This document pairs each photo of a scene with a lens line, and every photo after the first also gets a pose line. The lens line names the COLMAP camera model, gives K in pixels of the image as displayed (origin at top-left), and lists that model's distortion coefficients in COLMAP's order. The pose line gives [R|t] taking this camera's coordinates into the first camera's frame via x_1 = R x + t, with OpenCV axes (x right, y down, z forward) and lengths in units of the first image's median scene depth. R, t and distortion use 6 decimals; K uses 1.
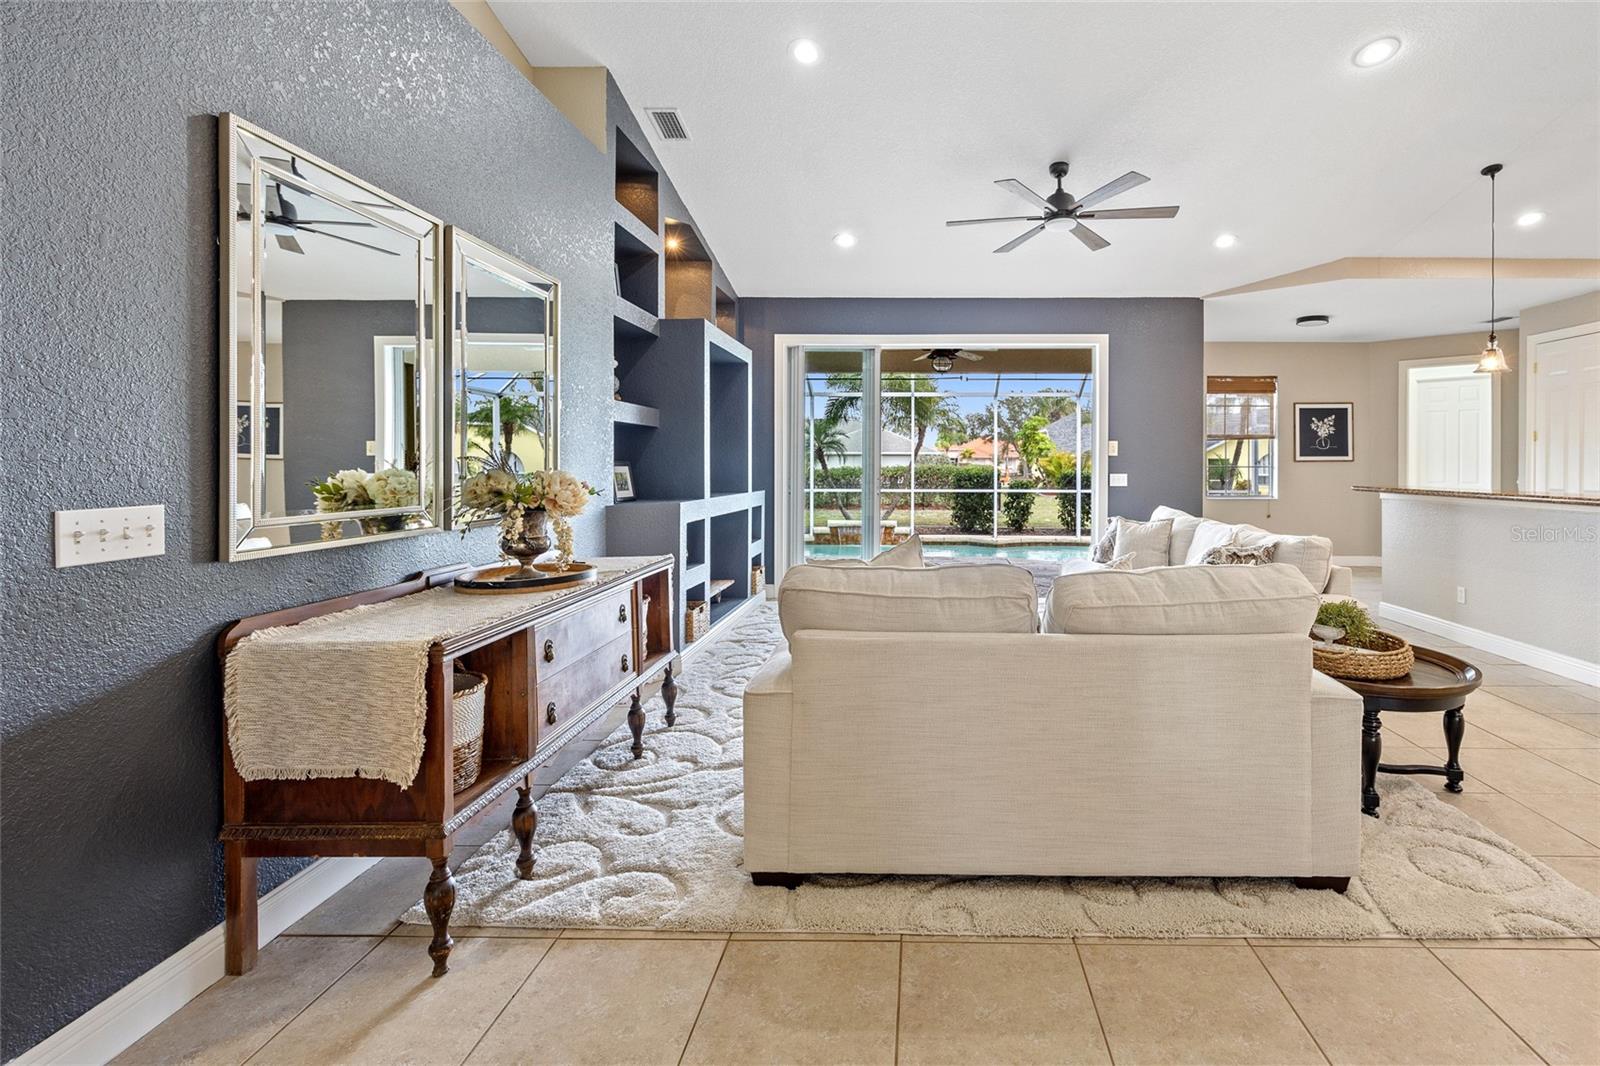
lens RADIAL K [[733.0, 0, 905.8], [0, 733.0, 460.9], [0, 0, 1]] dist [-0.001421, 0.000215]
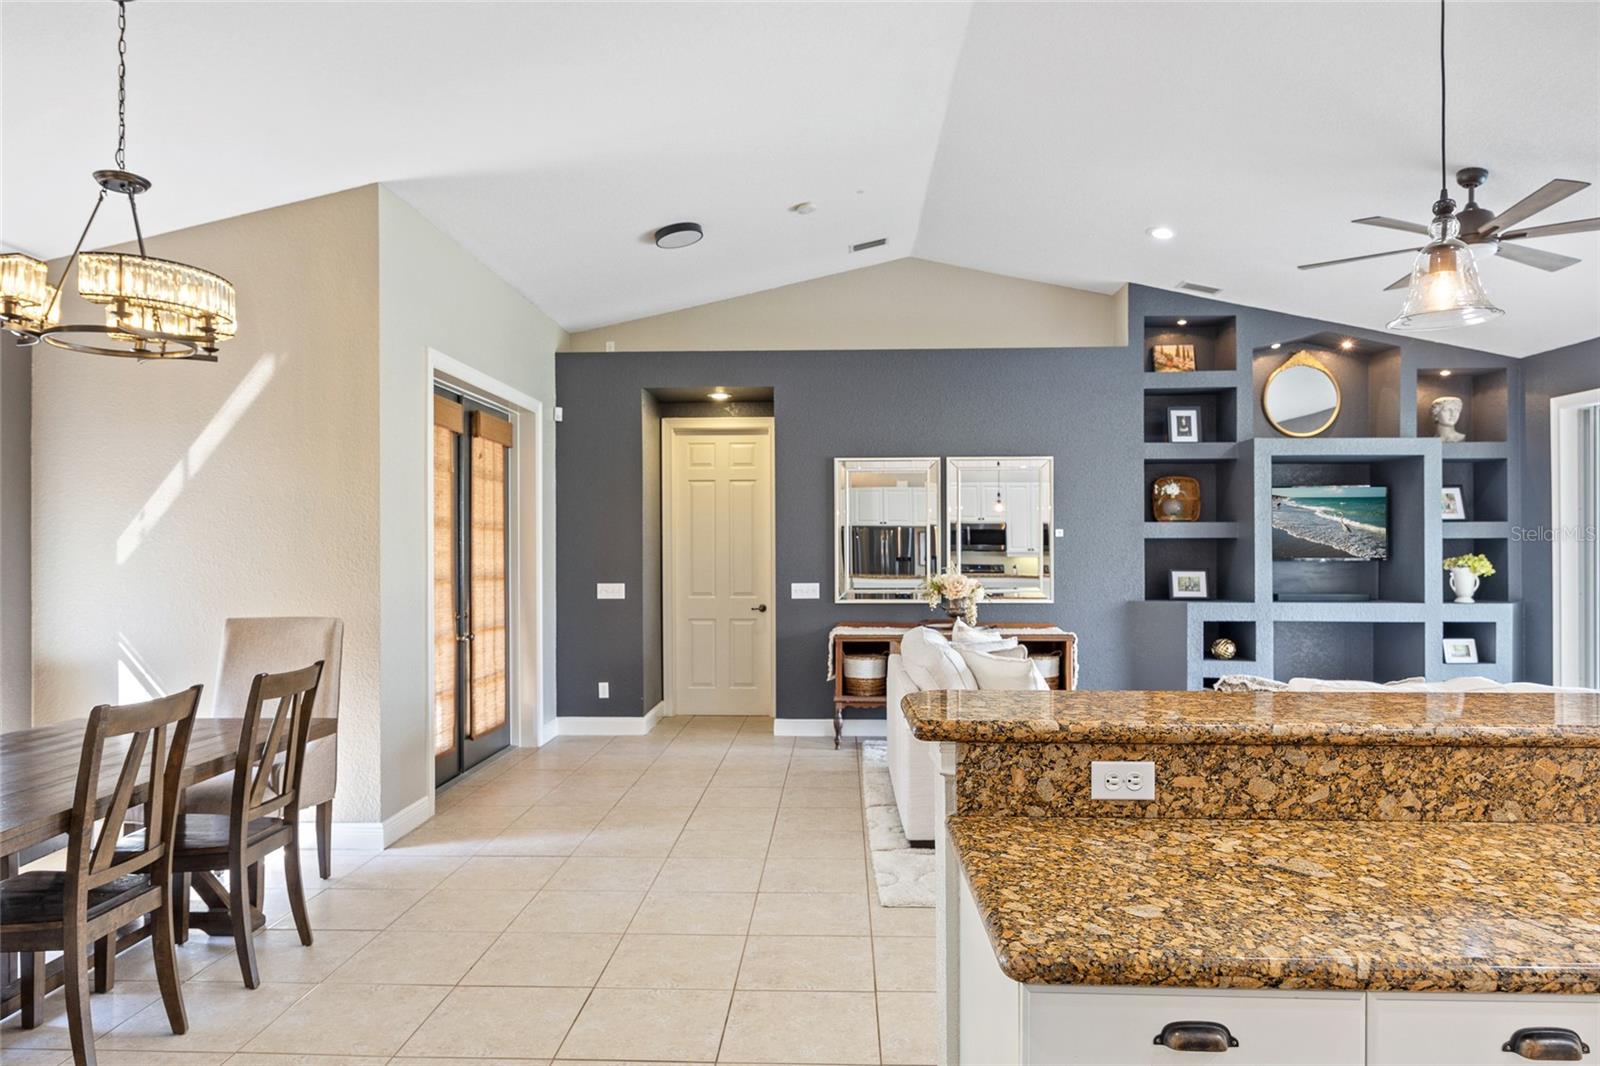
lens RADIAL K [[1008.1, 0, 811.6], [0, 1008.1, 548.2], [0, 0, 1]] dist [0.000928, -0.000883]
pose [[-0.018965, -0.005043, -0.999807, 0.872175], [0.006918, 0.999963, -0.005175, -0.018977], [0.999796, -0.007015, -0.018929, 0.256622]]
